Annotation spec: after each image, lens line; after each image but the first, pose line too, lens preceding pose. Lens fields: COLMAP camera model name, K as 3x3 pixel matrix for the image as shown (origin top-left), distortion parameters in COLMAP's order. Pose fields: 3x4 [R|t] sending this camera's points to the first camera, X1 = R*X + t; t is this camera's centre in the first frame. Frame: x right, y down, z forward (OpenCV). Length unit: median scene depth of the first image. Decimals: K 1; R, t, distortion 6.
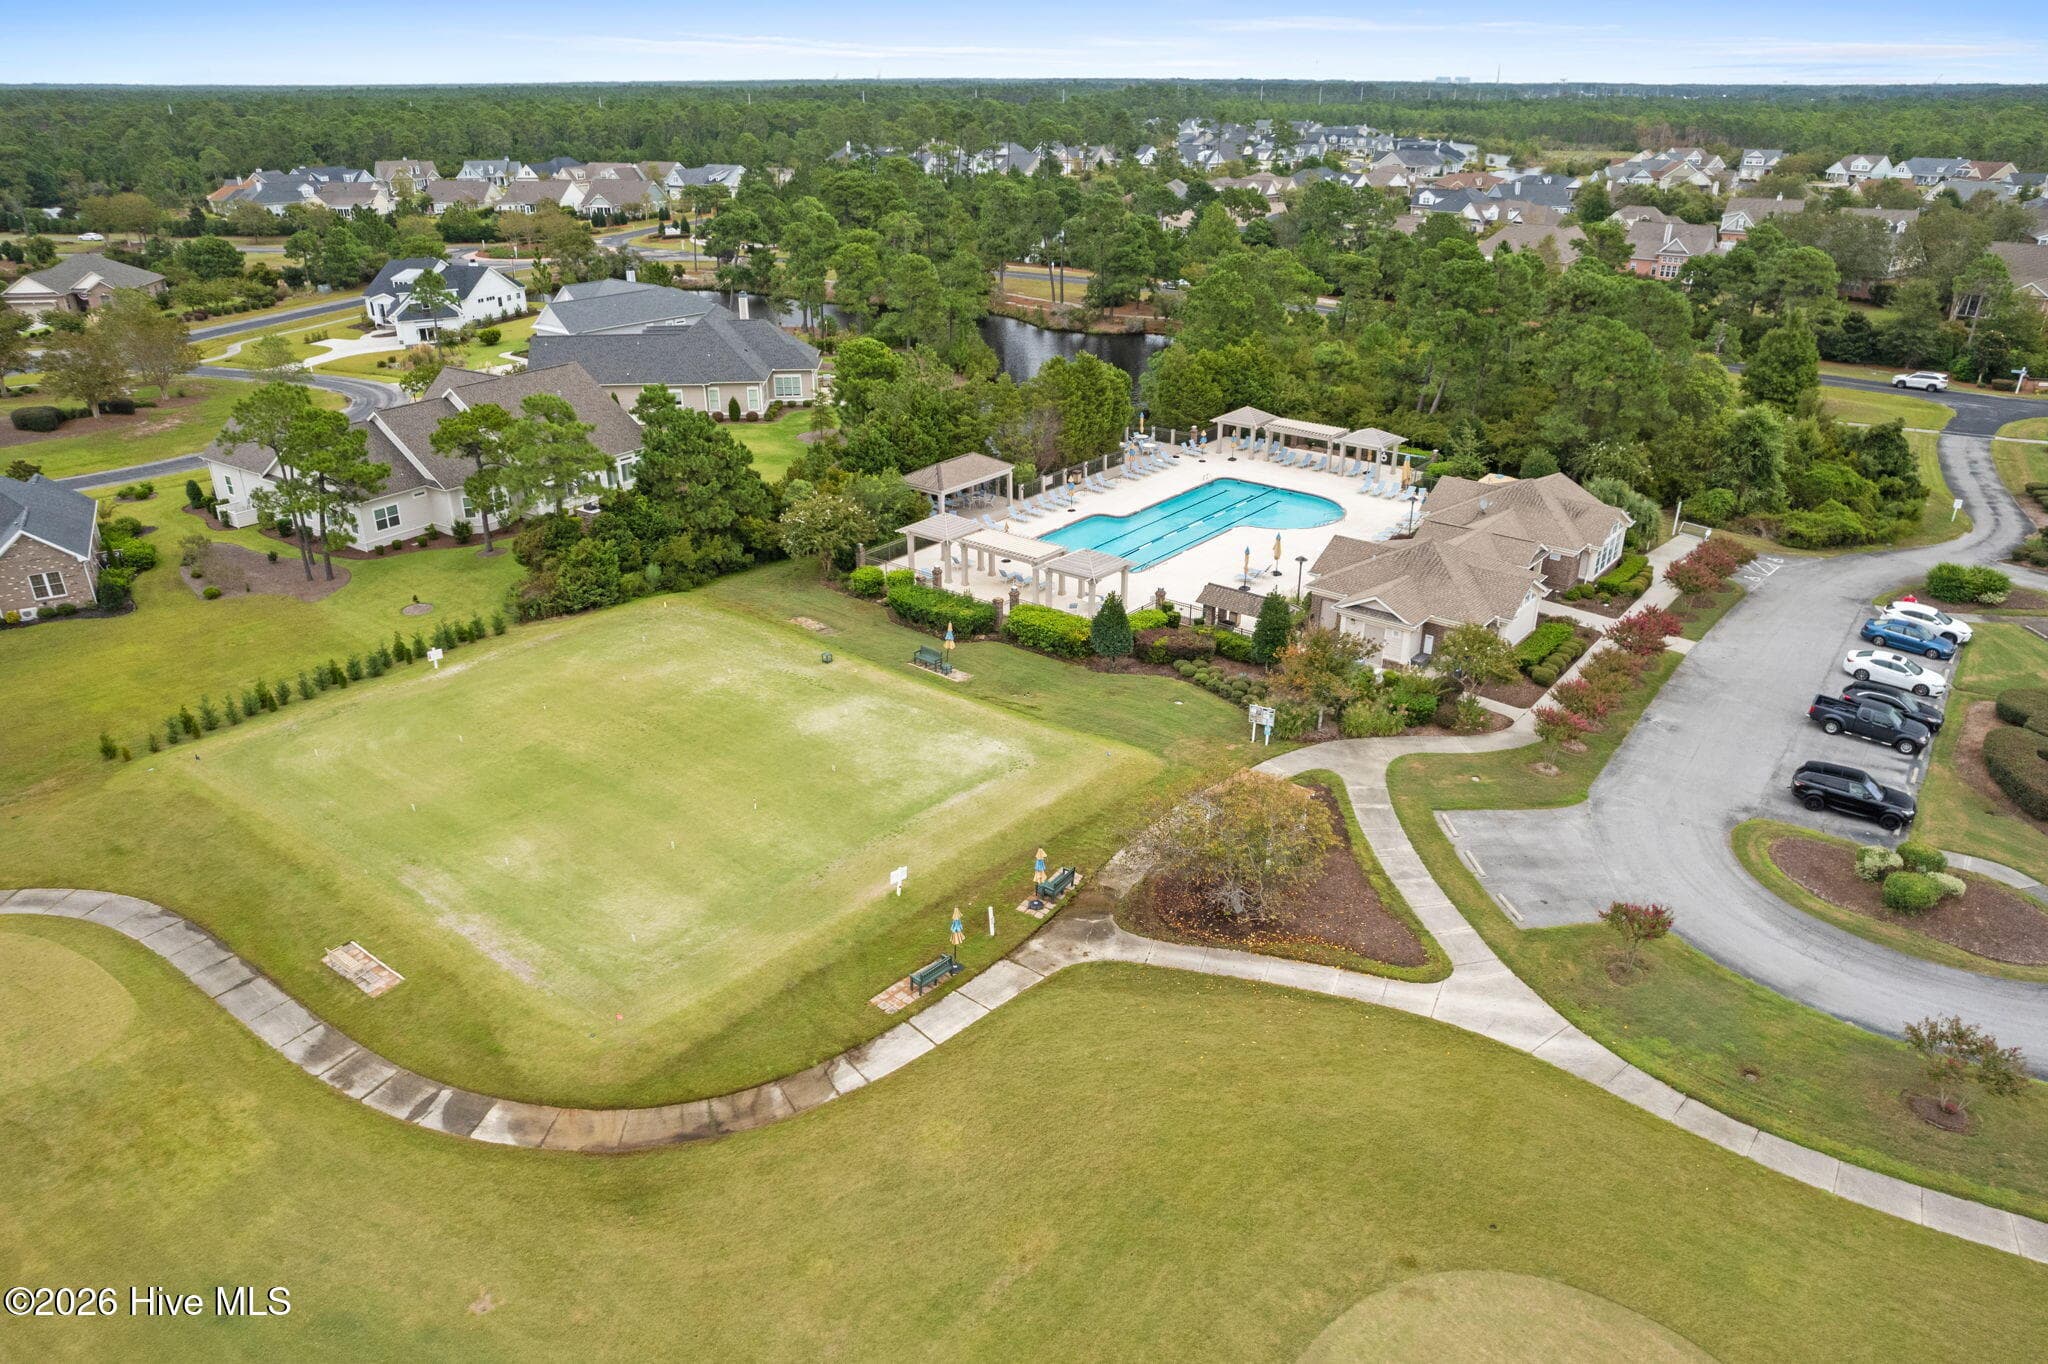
lens RADIAL K [[1362.7, 0, 1024.0], [0, 1362.7, 682.0], [0, 0, 1]] dist [-0.086235, 0.095792]
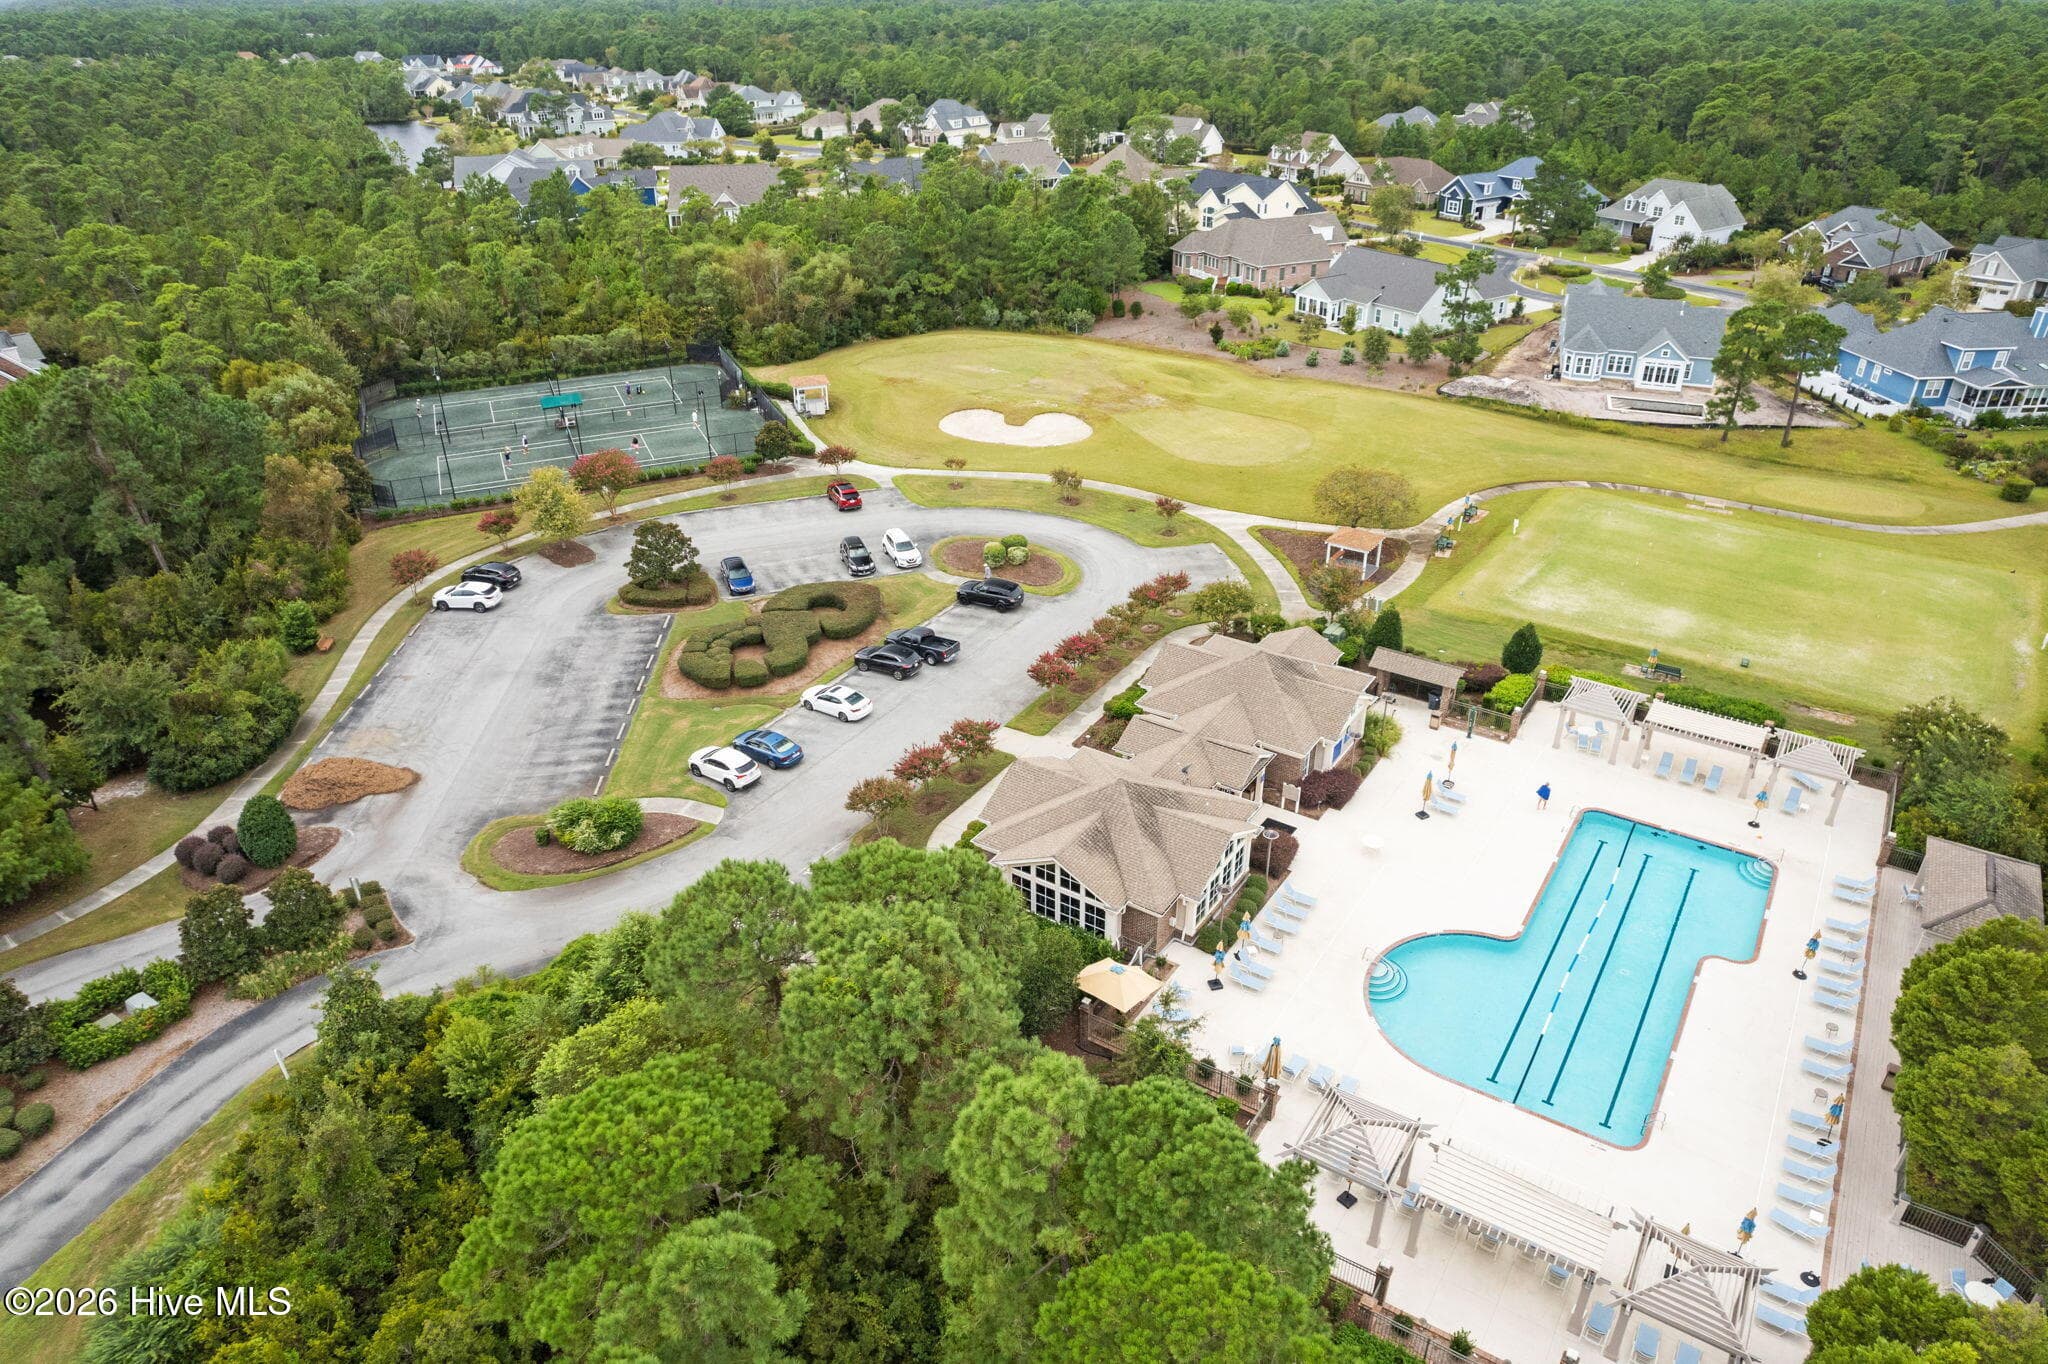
lens RADIAL K [[1362.7, 0, 1024.0], [0, 1362.7, 682.0], [0, 0, 1]] dist [-0.086235, 0.095792]
pose [[-0.996153, 0.031994, -0.081583, 0.394048], [-0.044177, 0.620681, 0.782817, -0.609532], [0.075682, 0.783410, -0.616880, 1.151215]]
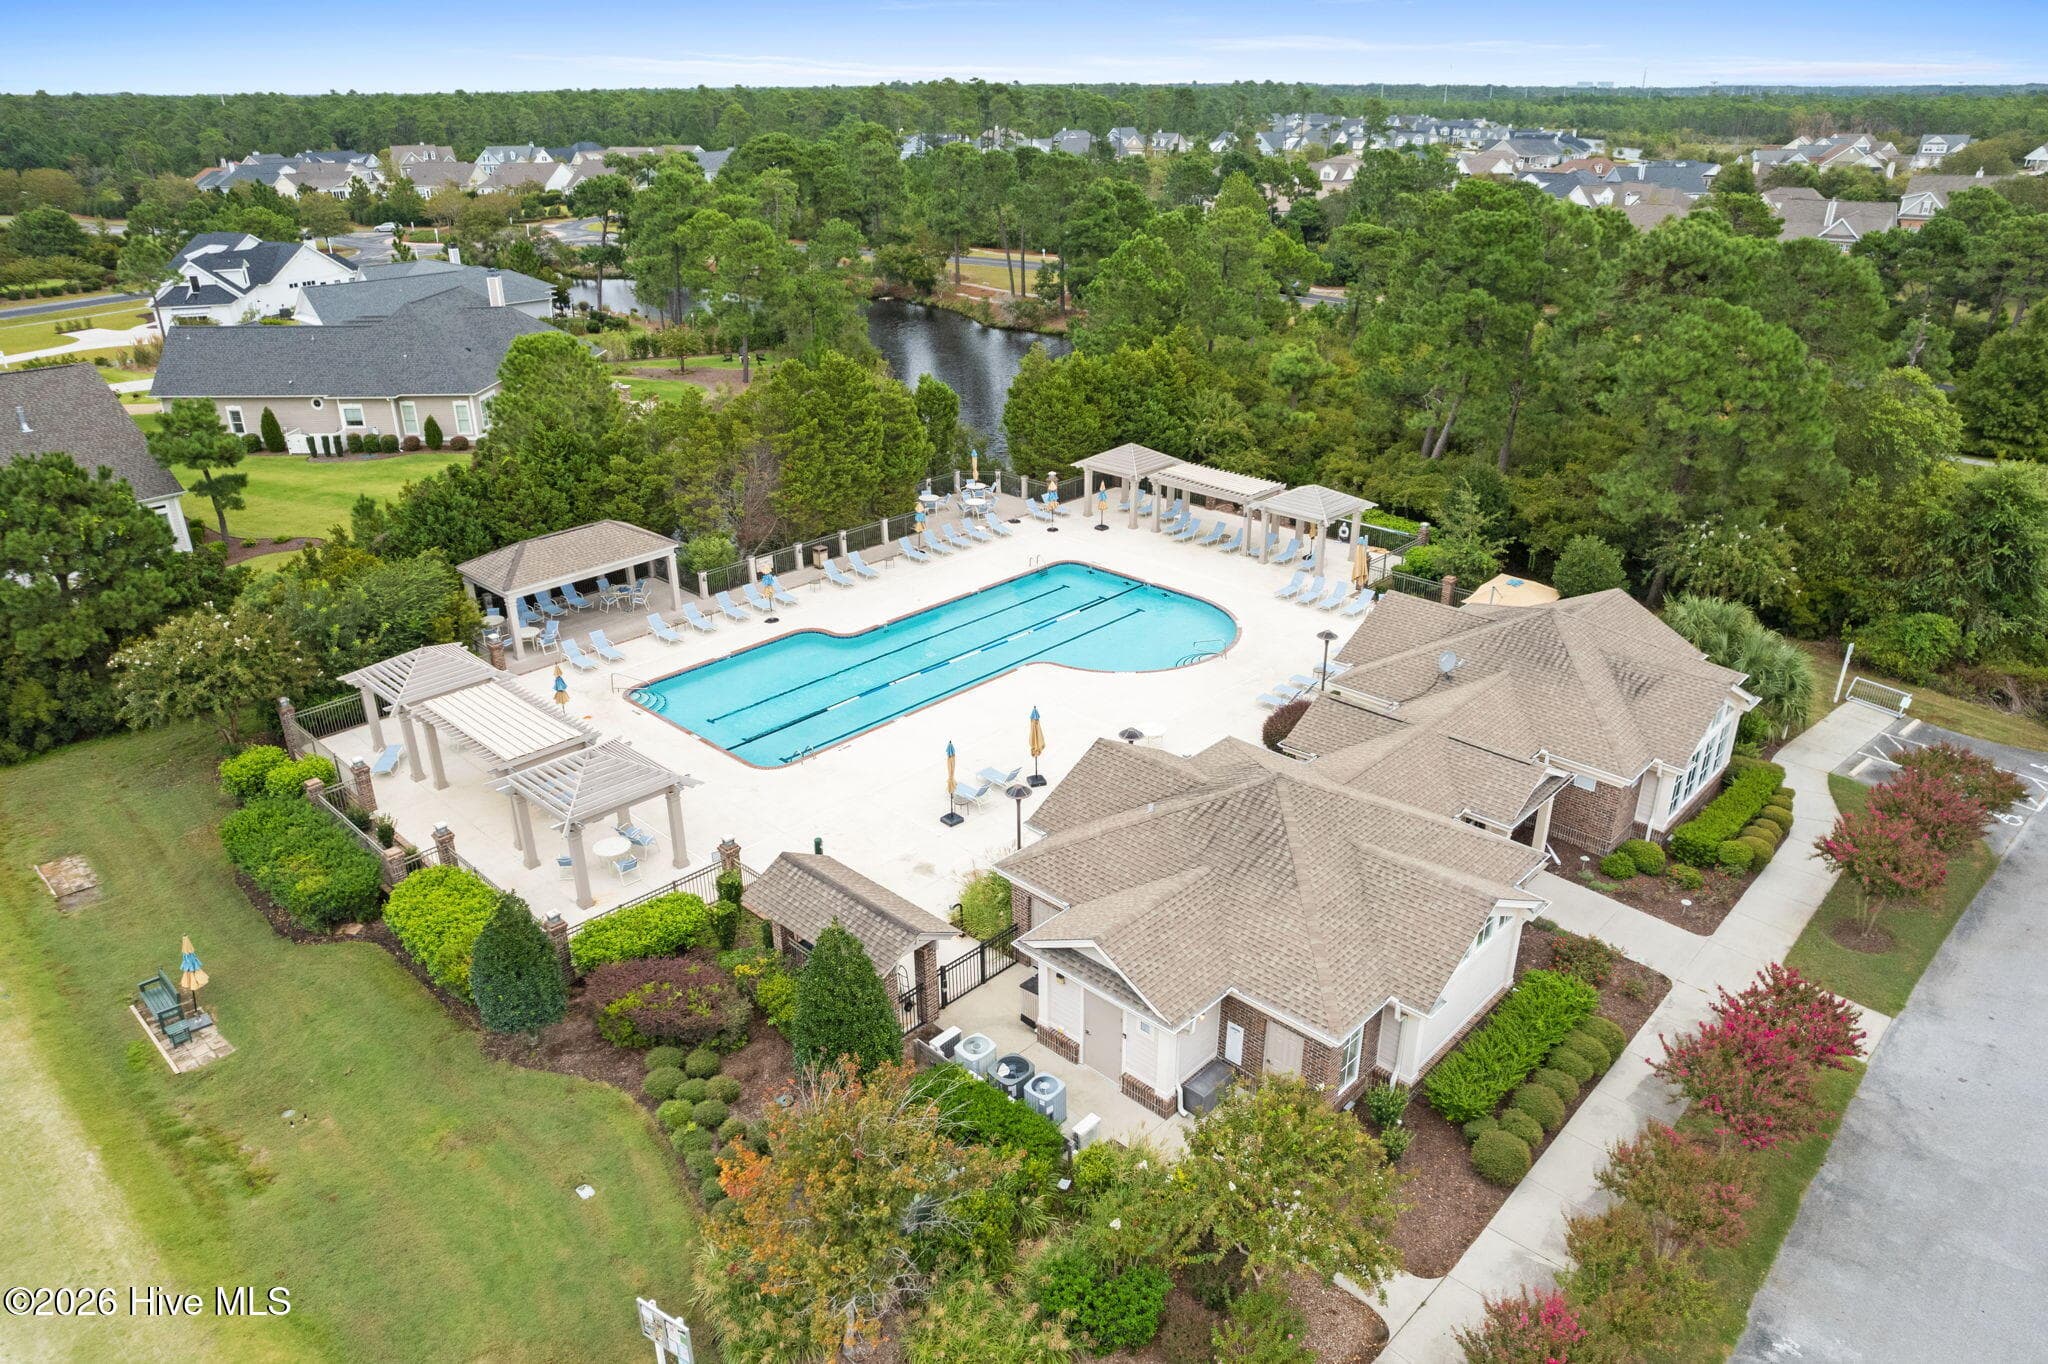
lens RADIAL K [[1362.7, 0, 1024.0], [0, 1362.7, 682.0], [0, 0, 1]] dist [-0.086235, 0.095792]
pose [[0.996083, 0.032658, -0.082169, 0.186936], [-0.033041, 0.999449, -0.003309, -0.097281], [0.082016, 0.006011, 0.996613, 0.403660]]
